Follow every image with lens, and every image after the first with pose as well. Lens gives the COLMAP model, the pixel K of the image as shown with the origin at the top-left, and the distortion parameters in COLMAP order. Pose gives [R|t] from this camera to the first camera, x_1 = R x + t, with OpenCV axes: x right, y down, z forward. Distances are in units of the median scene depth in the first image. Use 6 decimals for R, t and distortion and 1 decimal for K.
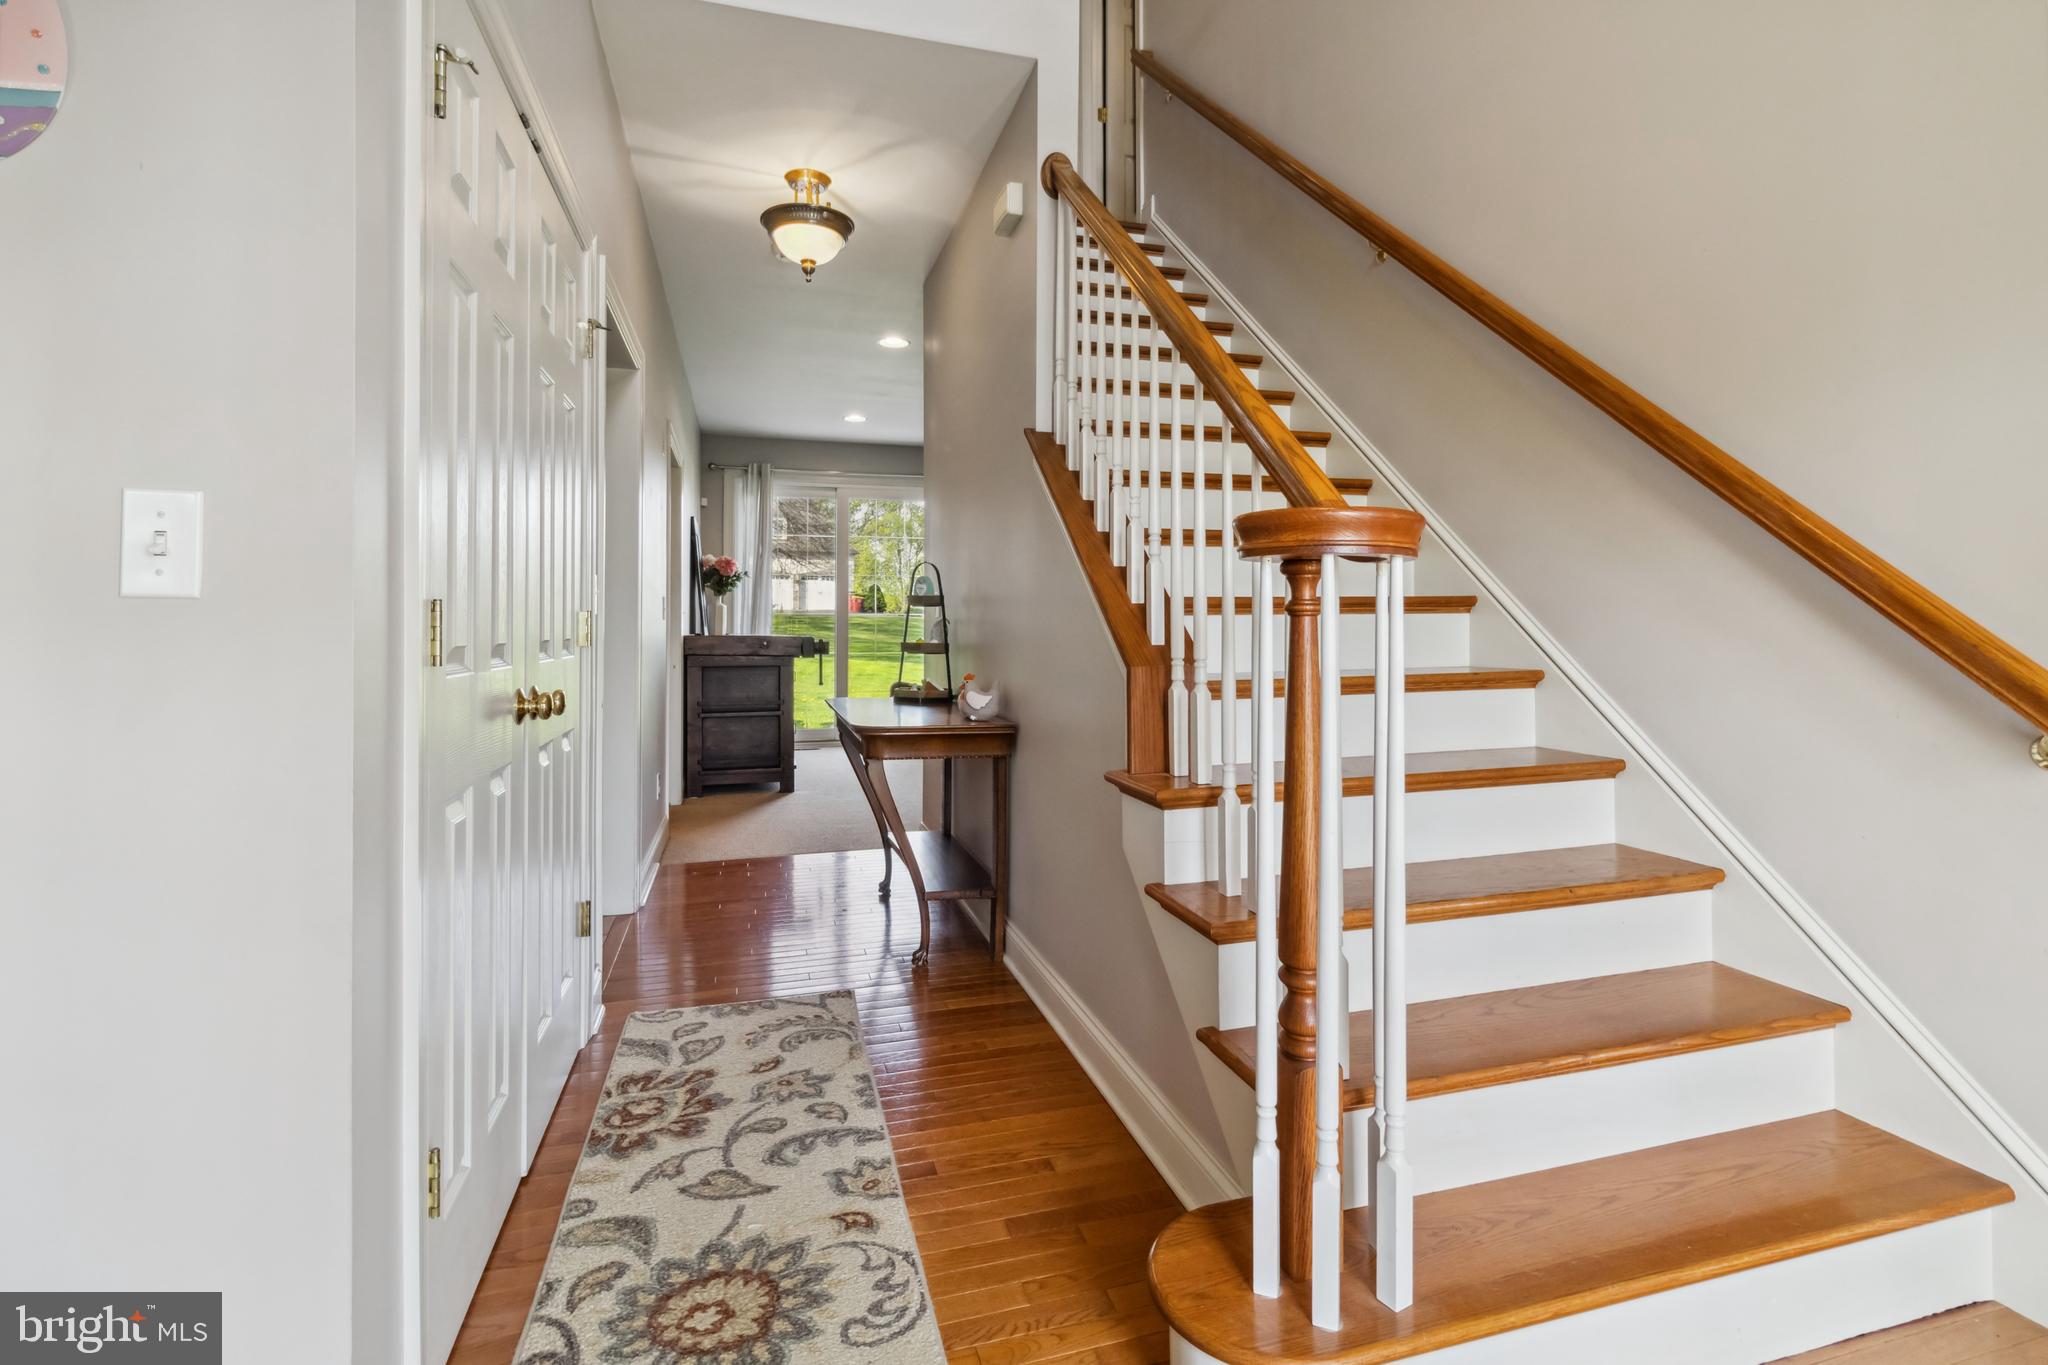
lens RADIAL K [[962.9, 0, 1023.7], [0, 962.9, 619.4], [0, 0, 1]] dist [-0.002798, 0.001895]
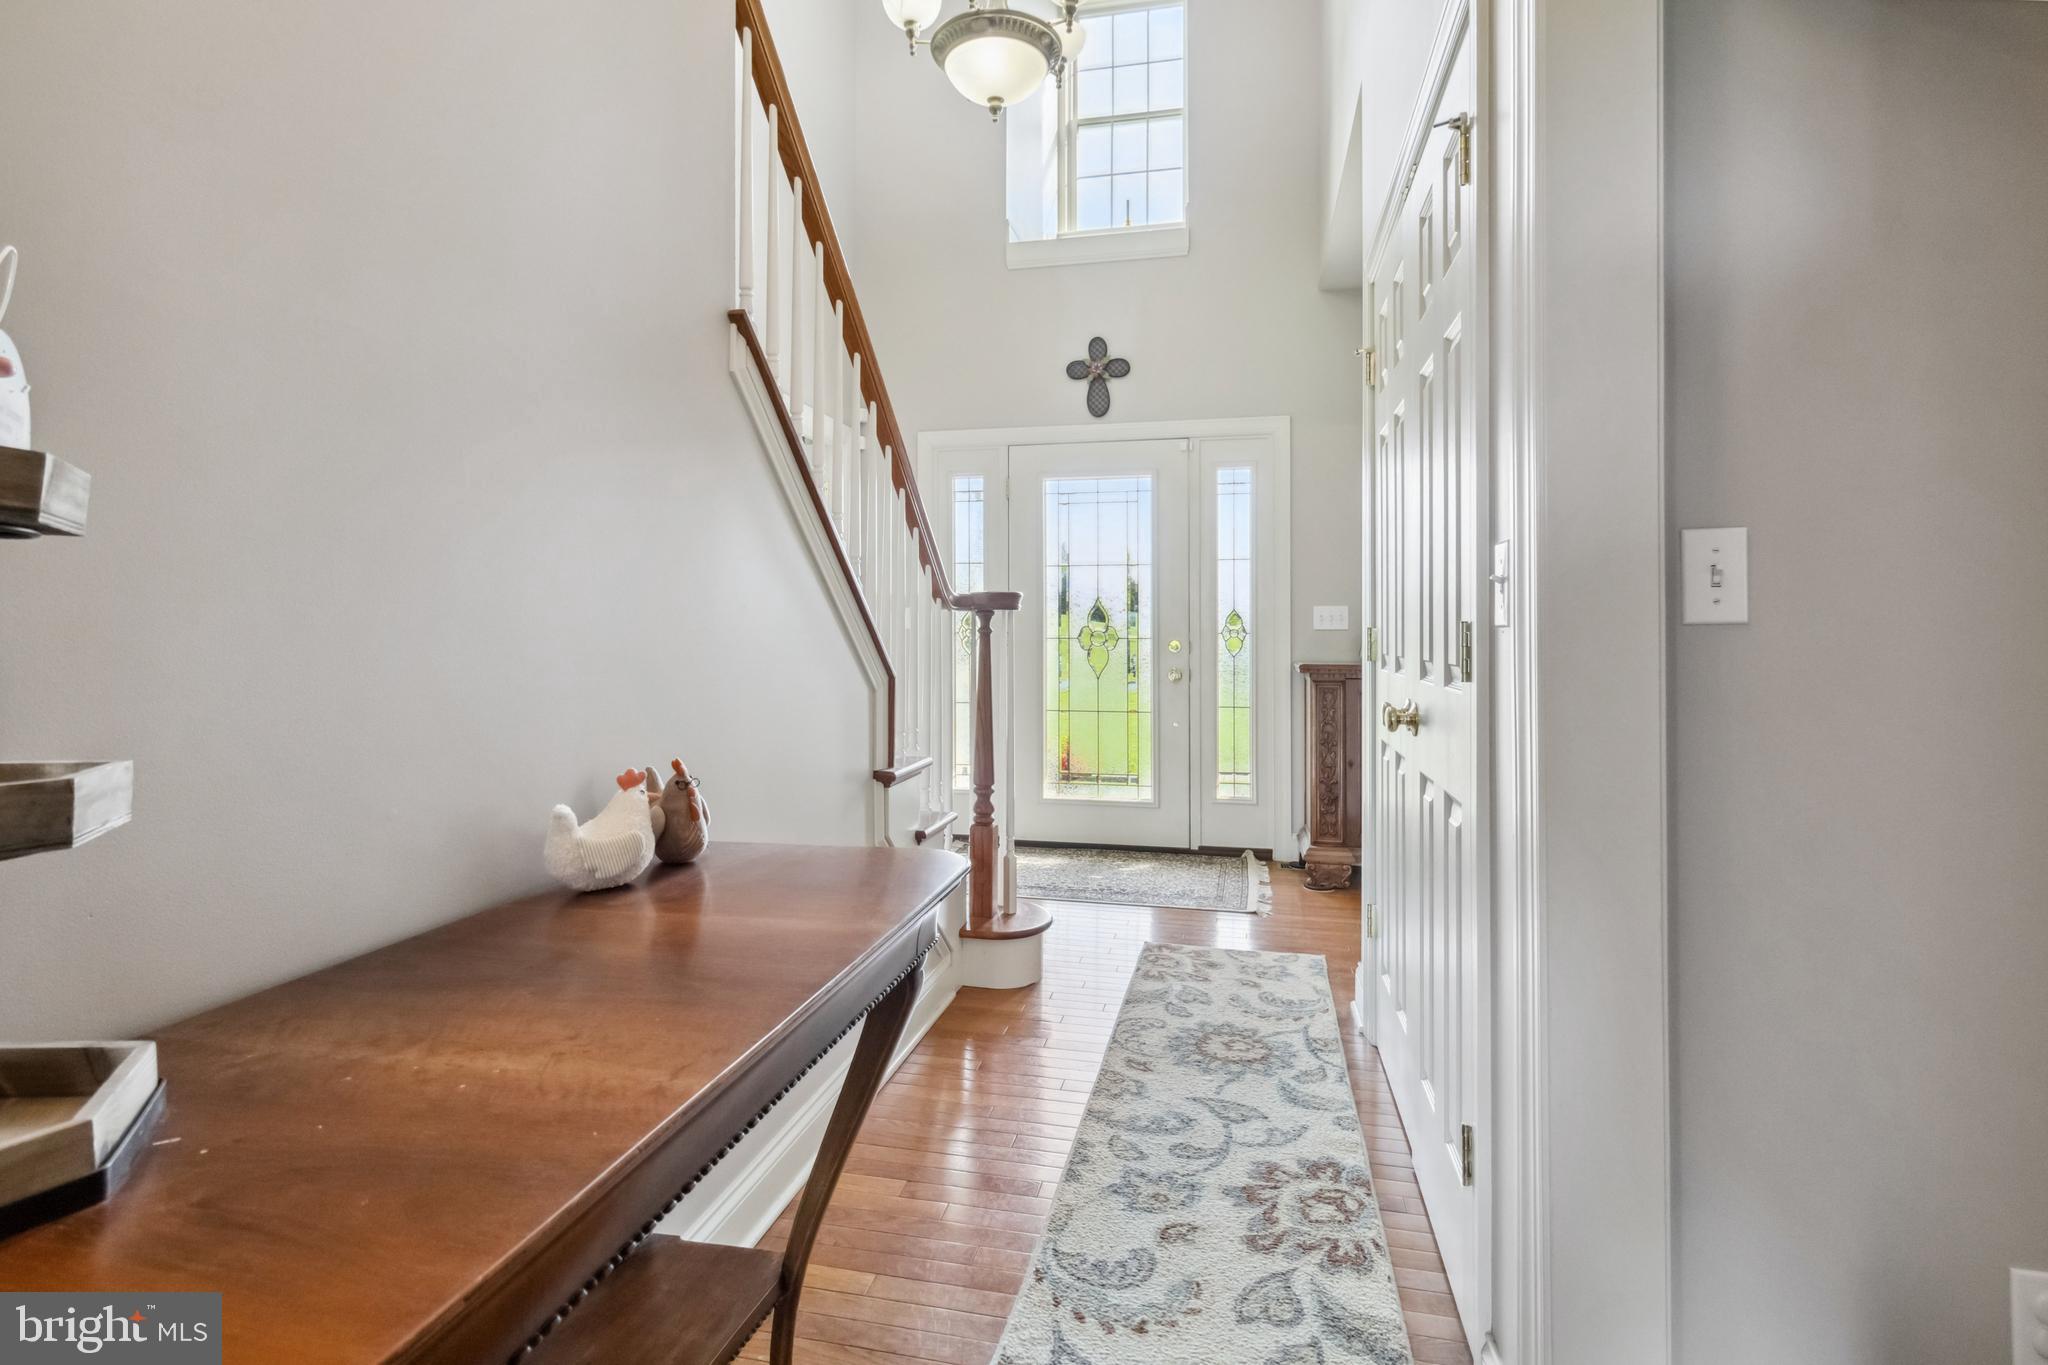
lens RADIAL K [[962.9, 0, 1018.3], [0, 962.9, 621.4], [0, 0, 1]] dist [-0.002798, 0.001895]
pose [[-0.874548, -0.000003, 0.484939, -0.610053], [-0.004505, 0.999957, -0.008118, -0.009964], [-0.484919, -0.009284, -0.874510, 2.010920]]
